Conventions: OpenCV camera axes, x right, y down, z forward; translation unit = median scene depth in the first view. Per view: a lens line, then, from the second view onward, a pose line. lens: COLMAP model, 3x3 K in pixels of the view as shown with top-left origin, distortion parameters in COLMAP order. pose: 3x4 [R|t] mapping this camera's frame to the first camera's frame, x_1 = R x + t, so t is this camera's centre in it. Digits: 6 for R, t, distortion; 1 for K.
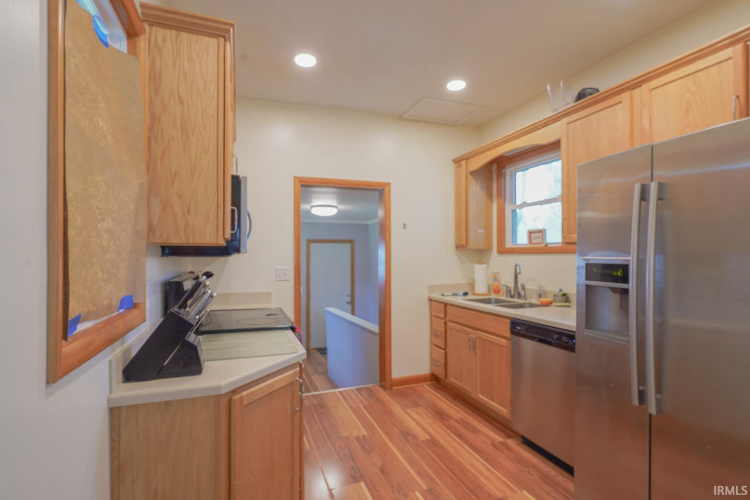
lens RADIAL K [[373.1, 0, 373.9], [0, 373.1, 253.3], [0, 0, 1]] dist [0.000630, 0.001416]
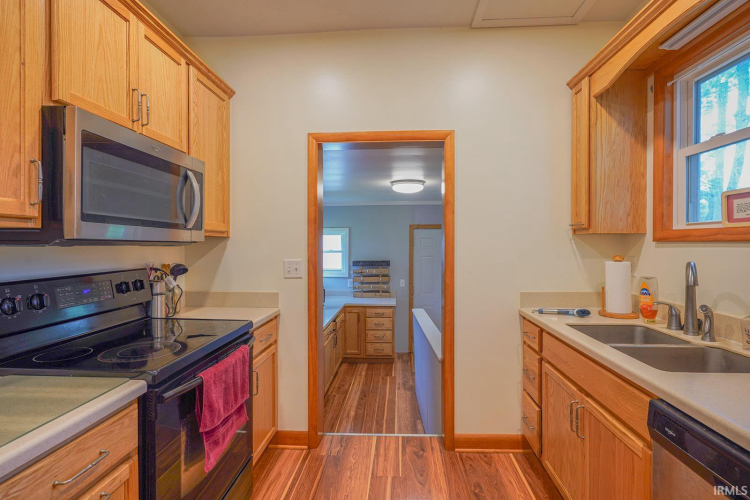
lens RADIAL K [[373.1, 0, 378.3], [0, 373.1, 245.7], [0, 0, 1]] dist [0.000630, 0.001416]
pose [[0.922253, 0.006322, -0.386535, 0.174936], [-0.001614, 0.999921, 0.012503, 0.000300], [0.386583, -0.010907, 0.922190, 0.355060]]
